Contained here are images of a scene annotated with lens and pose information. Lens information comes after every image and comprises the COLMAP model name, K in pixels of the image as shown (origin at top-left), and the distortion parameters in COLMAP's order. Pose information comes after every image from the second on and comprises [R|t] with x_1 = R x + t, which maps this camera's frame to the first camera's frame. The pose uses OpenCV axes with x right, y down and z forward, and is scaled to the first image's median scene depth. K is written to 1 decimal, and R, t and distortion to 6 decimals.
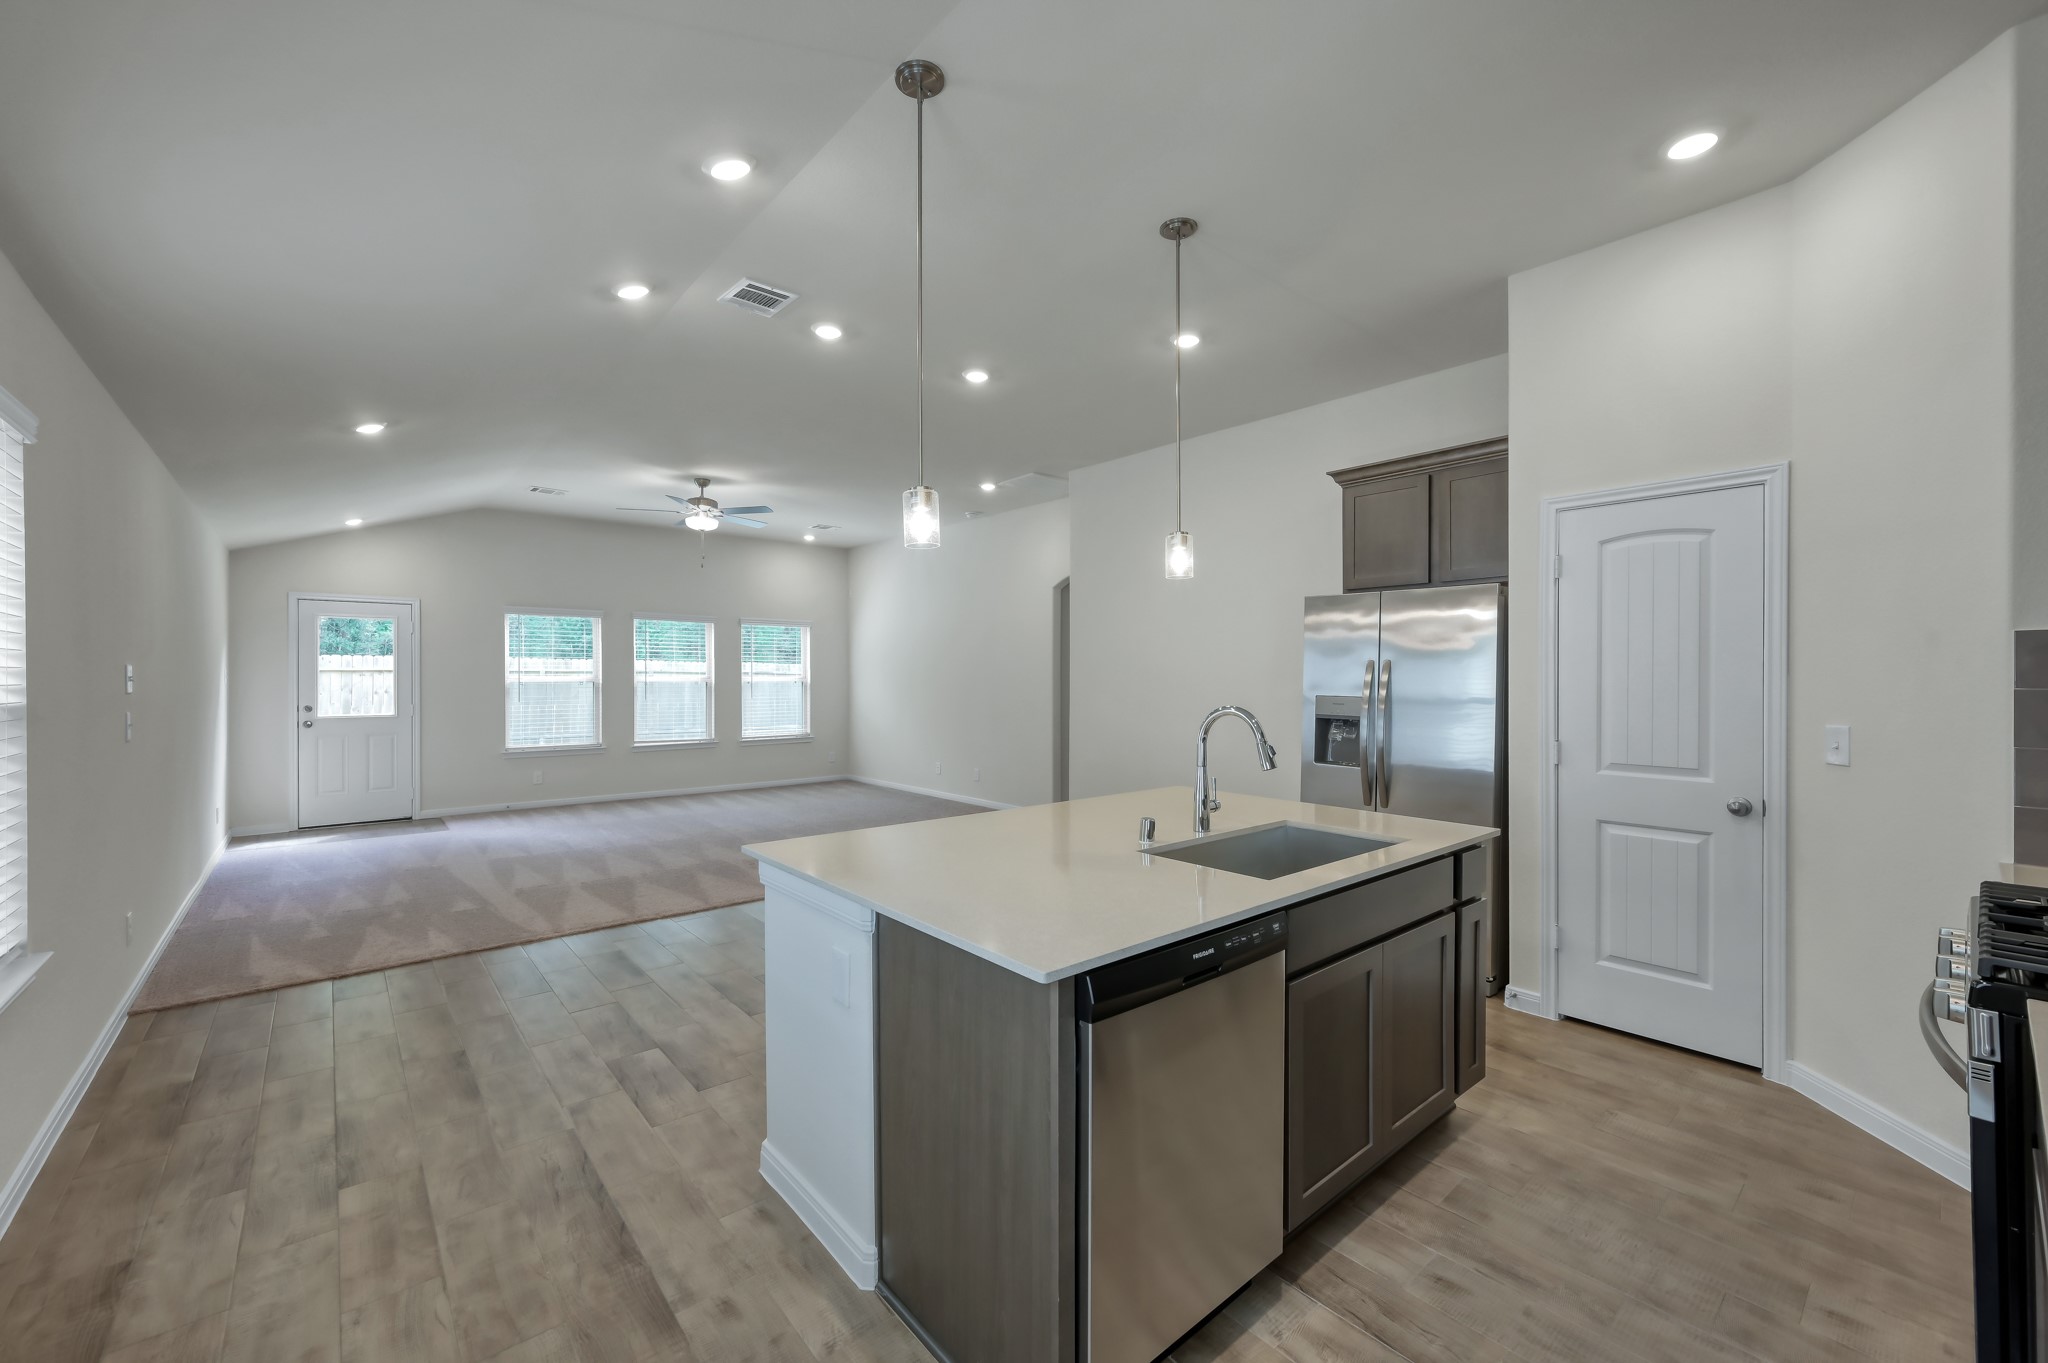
lens RADIAL K [[813.8, 0, 1024.0], [0, 813.8, 681.5], [0, 0, 1]] dist [0.002720, 0.000209]
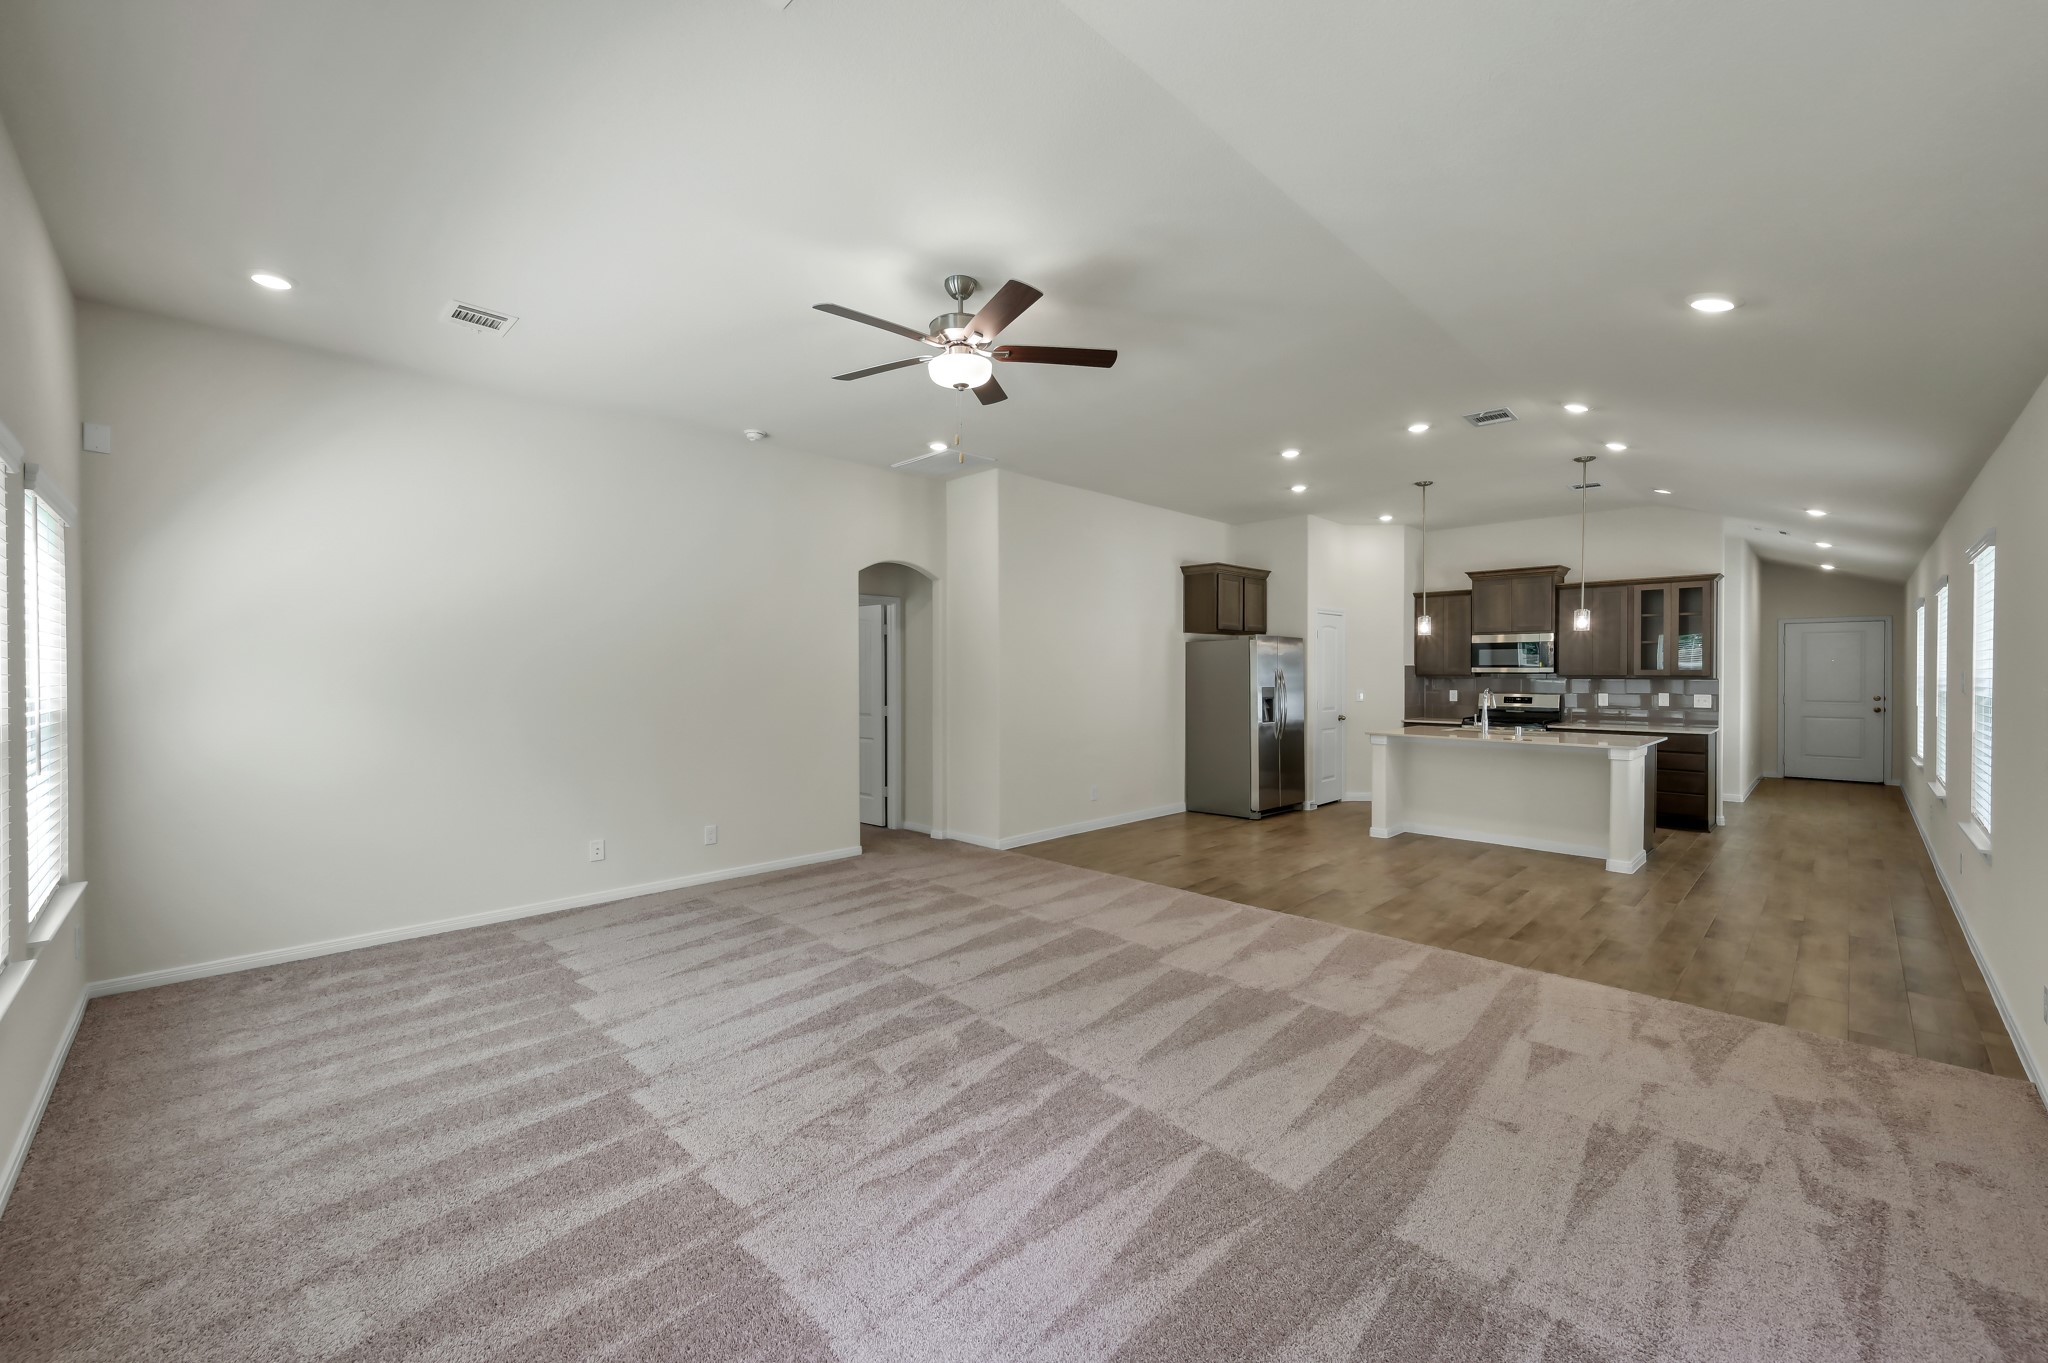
lens RADIAL K [[813.8, 0, 1024.0], [0, 813.8, 681.5], [0, 0, 1]] dist [0.002720, 0.000209]
pose [[-0.071313, -0.012481, 0.997376, -0.865089], [0.007809, 0.999884, 0.013071, -0.014855], [-0.997423, 0.008721, -0.071207, 0.976631]]
